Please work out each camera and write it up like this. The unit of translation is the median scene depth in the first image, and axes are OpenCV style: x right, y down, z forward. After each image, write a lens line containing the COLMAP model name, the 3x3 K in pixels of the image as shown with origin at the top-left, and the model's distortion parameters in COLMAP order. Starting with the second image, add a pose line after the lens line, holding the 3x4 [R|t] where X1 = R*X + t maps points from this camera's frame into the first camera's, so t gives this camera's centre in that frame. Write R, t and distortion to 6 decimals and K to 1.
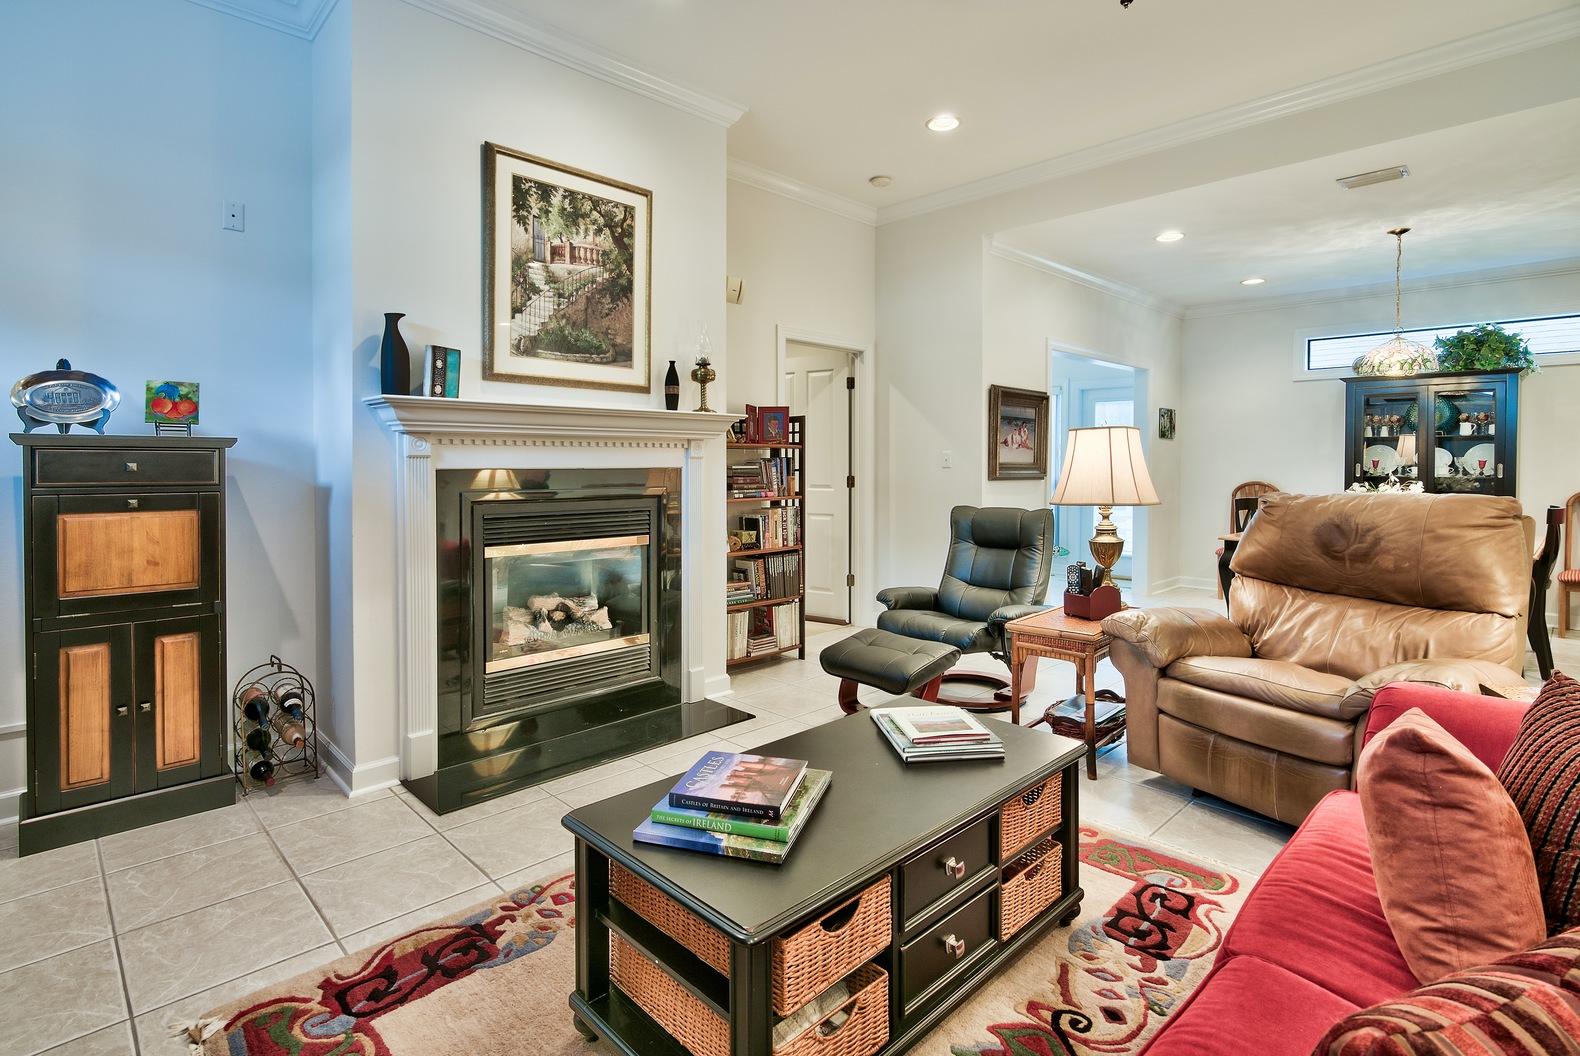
lens RADIAL K [[781.8, 0, 777.9], [0, 781.8, 473.8], [0, 0, 1]] dist [-0.002902, 0.001154]
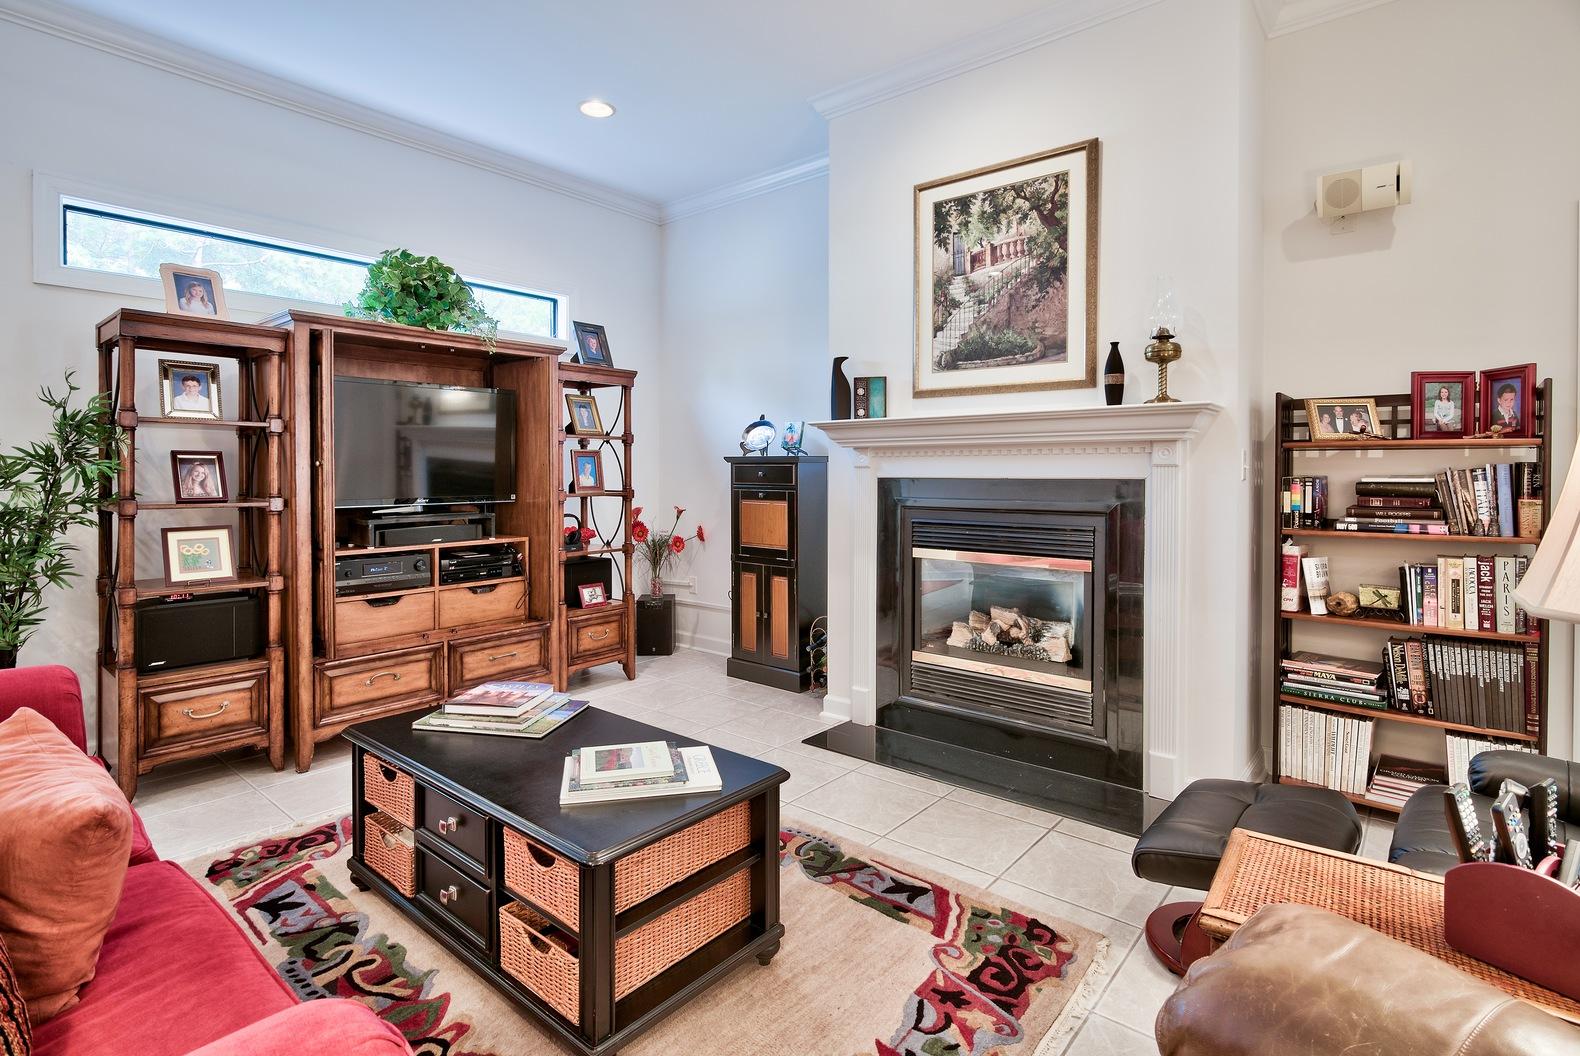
lens RADIAL K [[781.8, 0, 779.9], [0, 781.8, 479.0], [0, 0, 1]] dist [-0.002902, 0.001154]
pose [[0.099353, 0.009519, -0.995007, 0.649785], [-0.015379, 0.999849, 0.008029, -0.009210], [0.994933, 0.014505, 0.099484, 0.628200]]
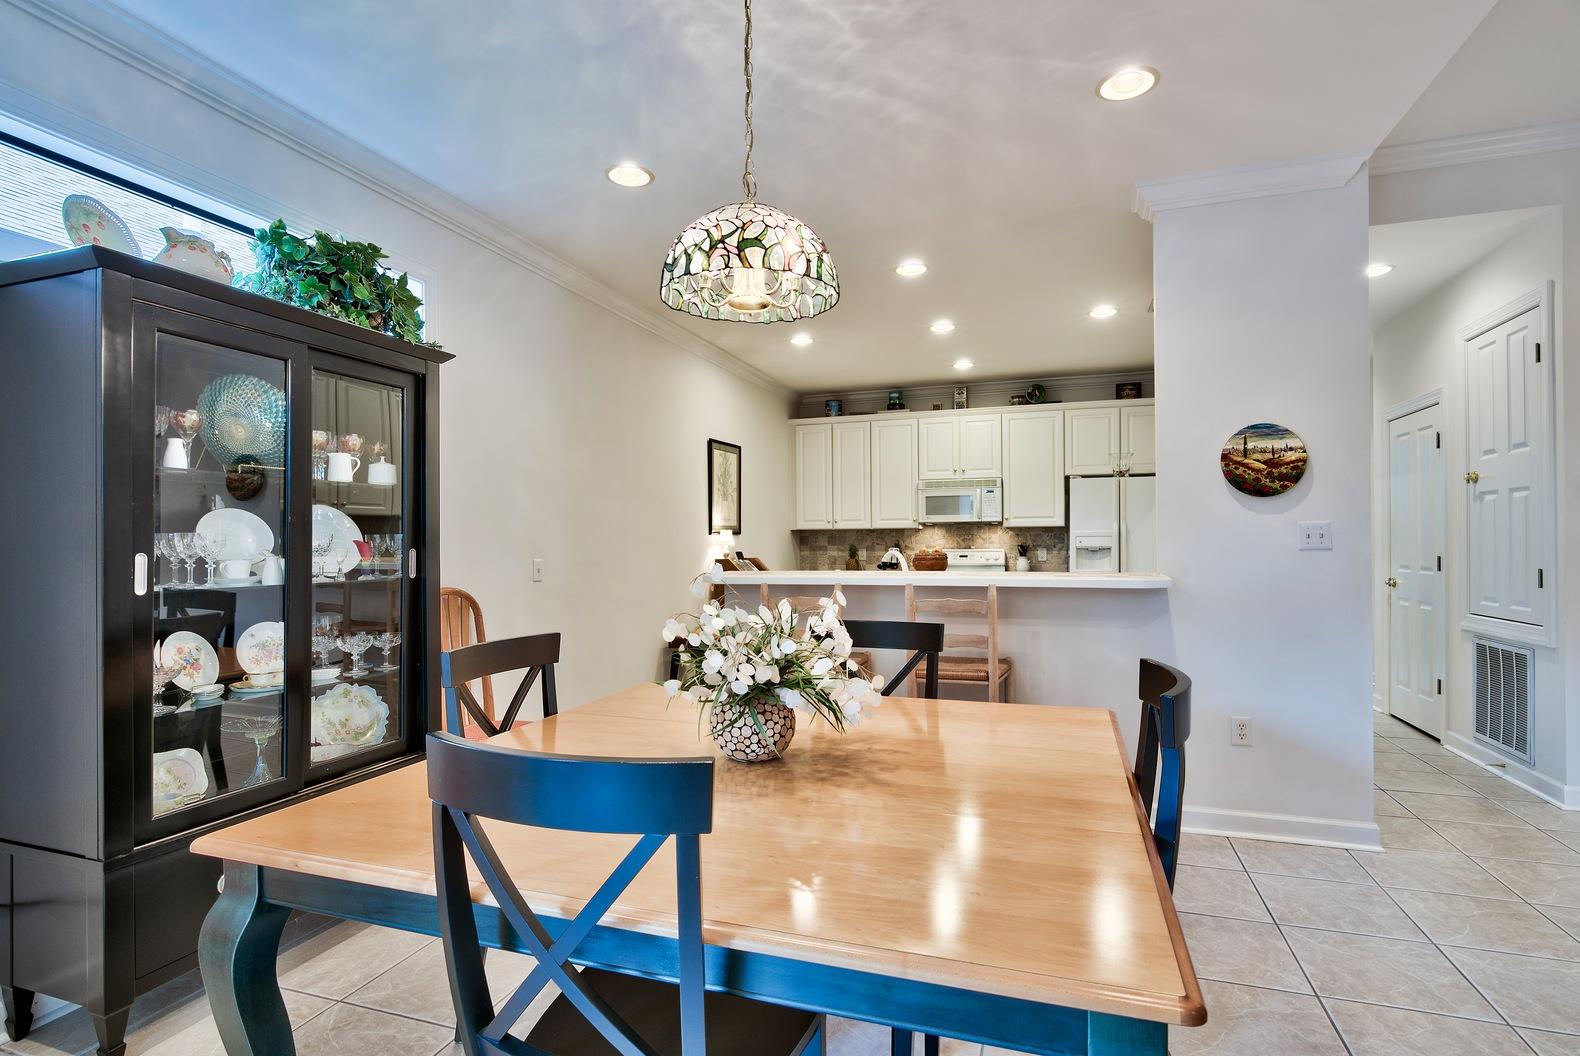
lens RADIAL K [[781.8, 0, 798.7], [0, 781.8, 538.7], [0, 0, 1]] dist [-0.002902, 0.001154]
pose [[-0.467806, 0.007162, 0.883802, 0.683027], [0.020280, 0.999791, 0.002632, -0.025476], [-0.883599, 0.019154, -0.467853, 1.656375]]
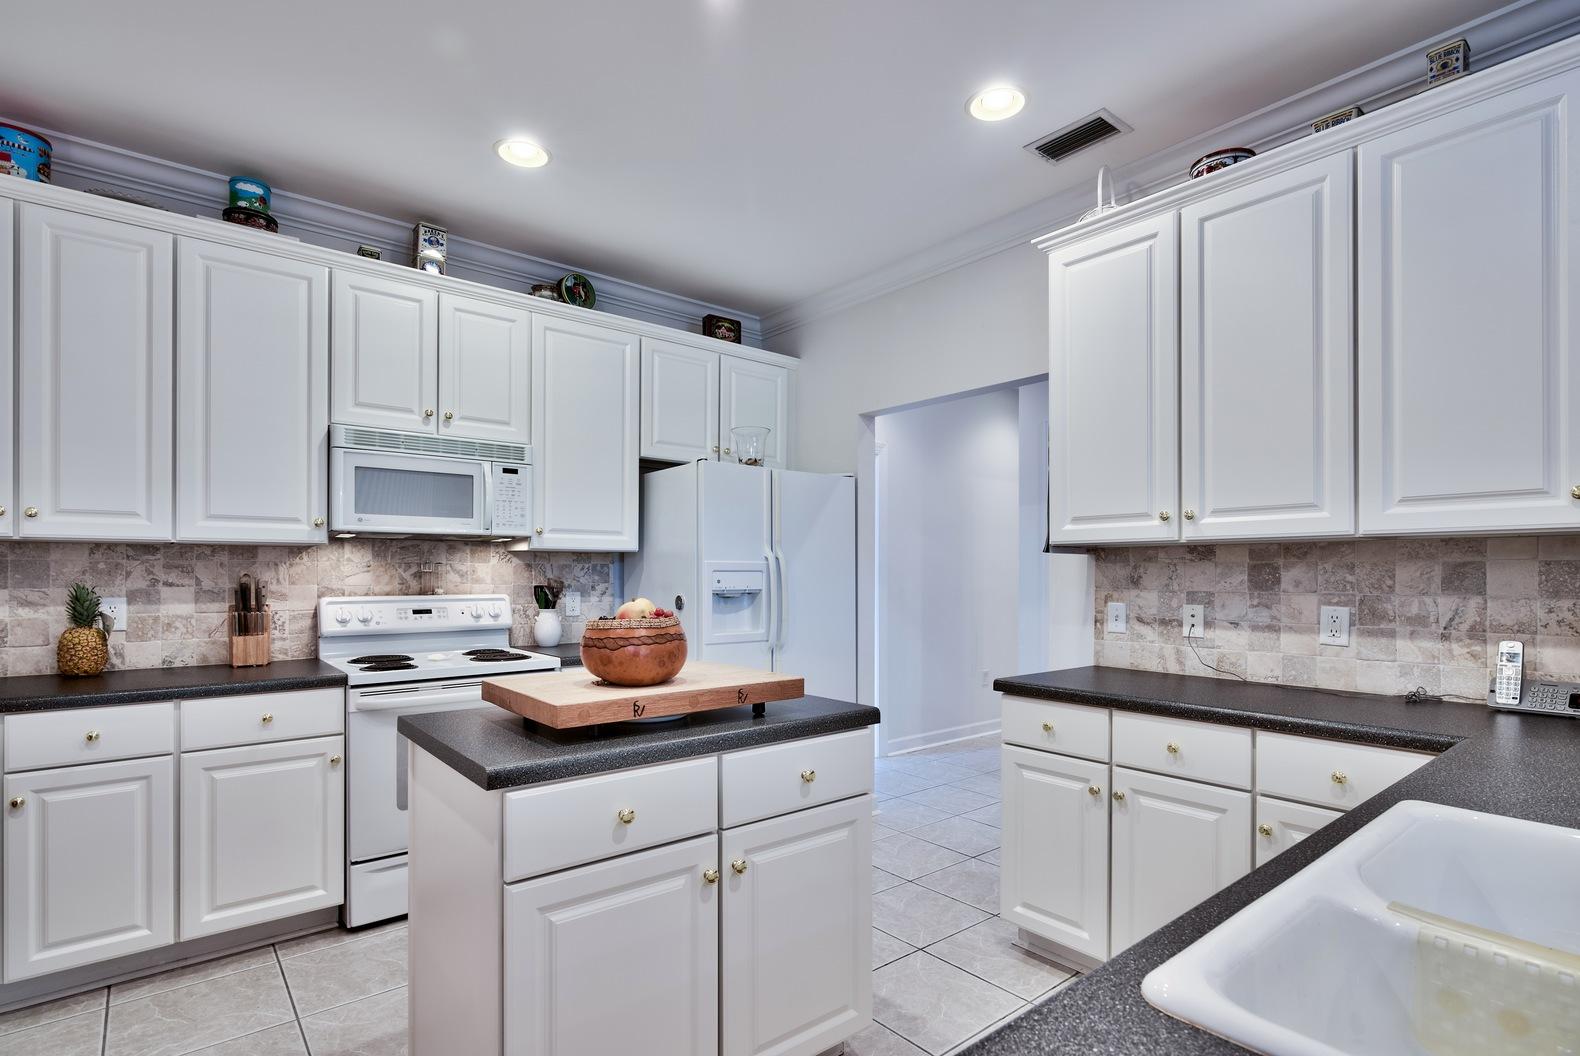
lens RADIAL K [[781.8, 0, 778.4], [0, 781.8, 573.5], [0, 0, 1]] dist [-0.002902, 0.001154]
pose [[-0.996537, -0.002209, 0.083118, 1.833405], [-0.000841, 0.999864, 0.016482, -0.025106], [-0.083143, 0.016355, -0.996403, 1.179913]]
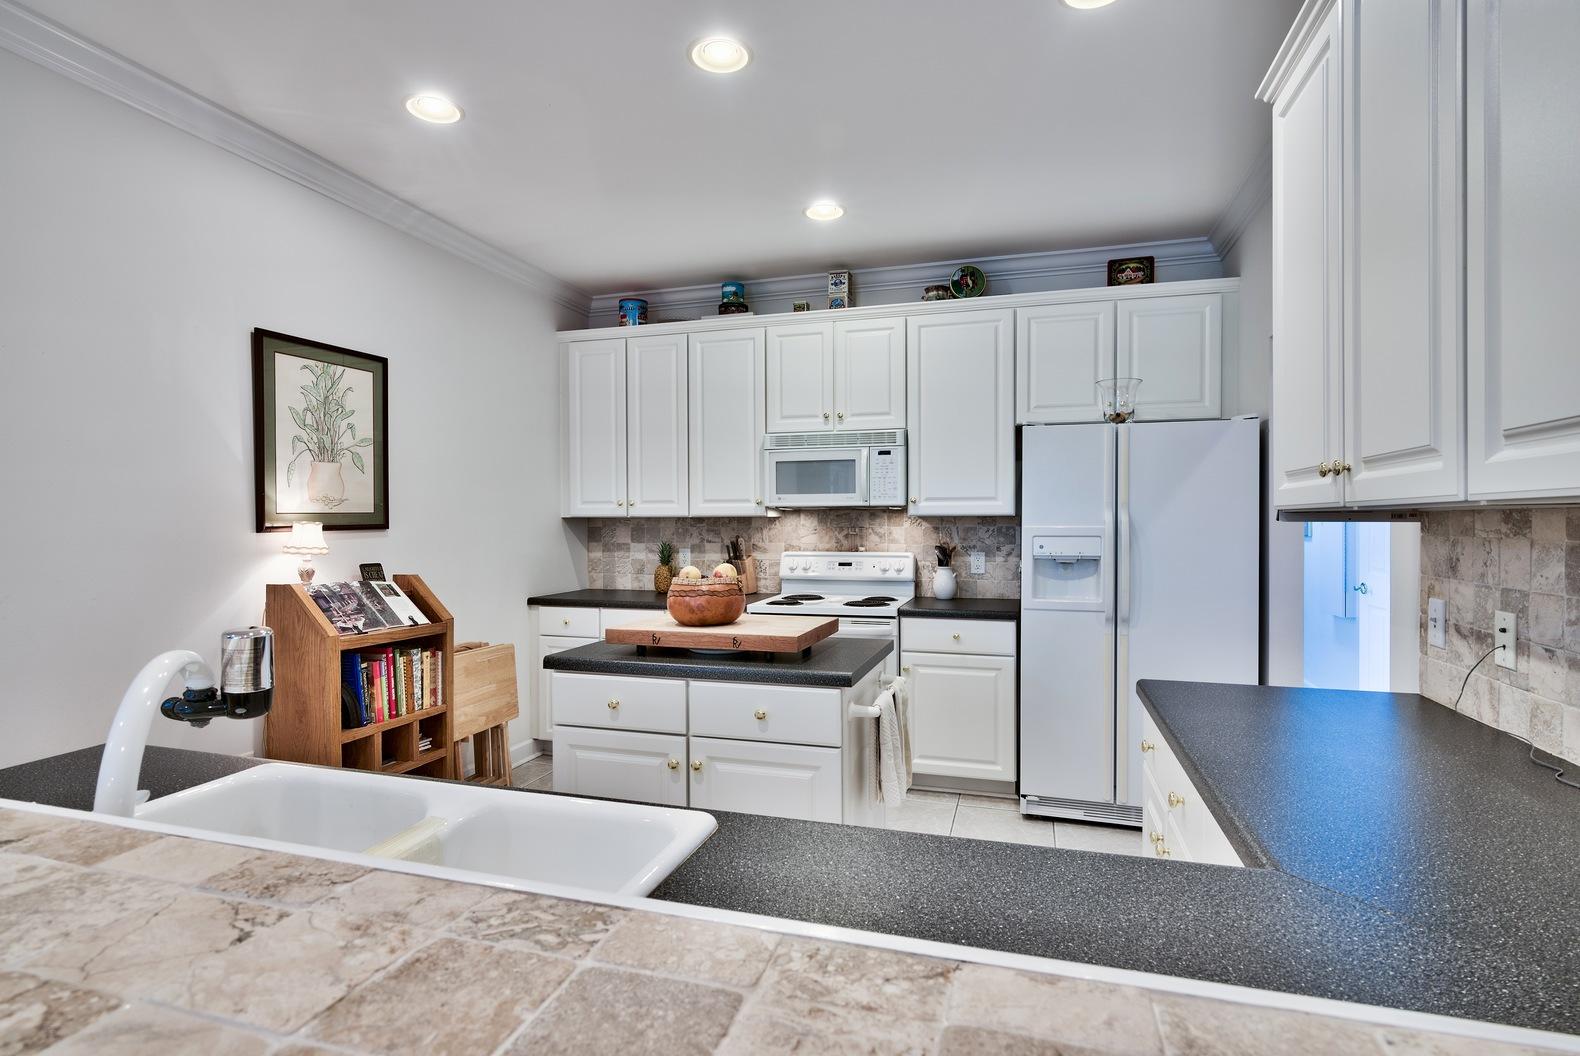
lens RADIAL K [[781.8, 0, 790.0], [0, 781.8, 524.3], [0, 0, 1]] dist [-0.002902, 0.001154]
pose [[-0.489049, -0.003645, 0.872248, 1.303588], [0.016105, 0.999783, 0.013208, -0.044507], [-0.872107, 0.020507, -0.488885, 0.957025]]
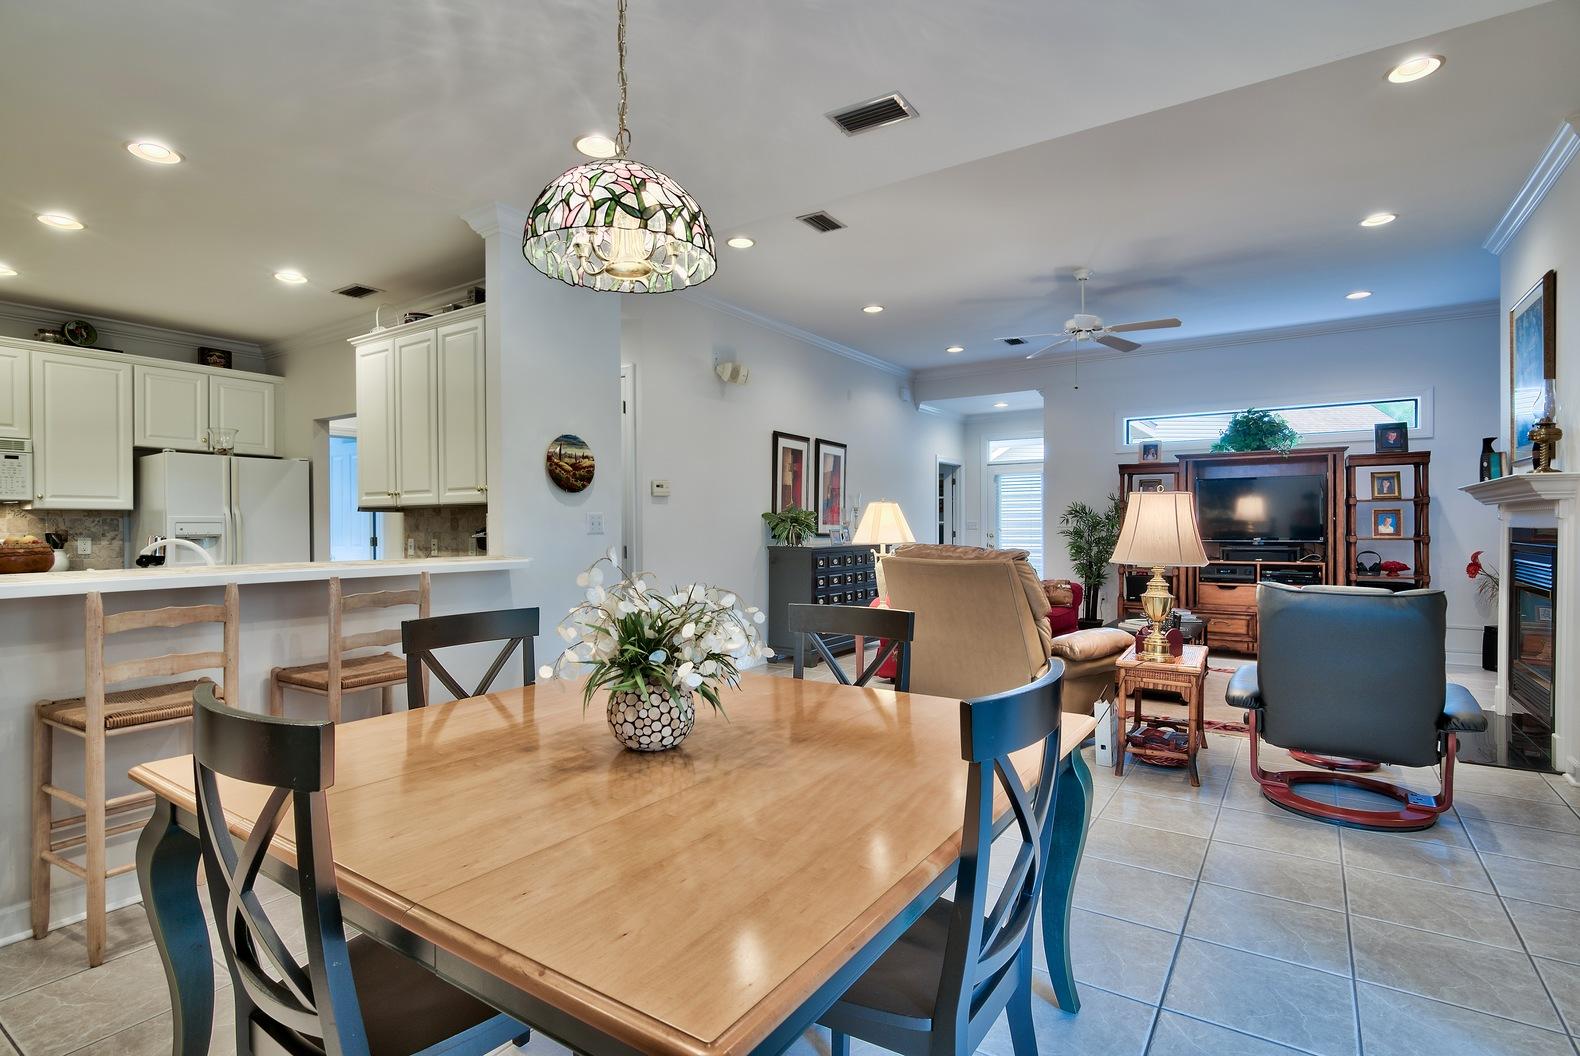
lens RADIAL K [[781.8, 0, 776.7], [0, 781.8, 533.5], [0, 0, 1]] dist [-0.002902, 0.001154]
pose [[-0.978690, 0.005371, -0.205275, 1.166591], [0.000162, 0.999678, 0.025388, -0.029588], [0.205346, 0.024814, -0.978375, 1.943986]]
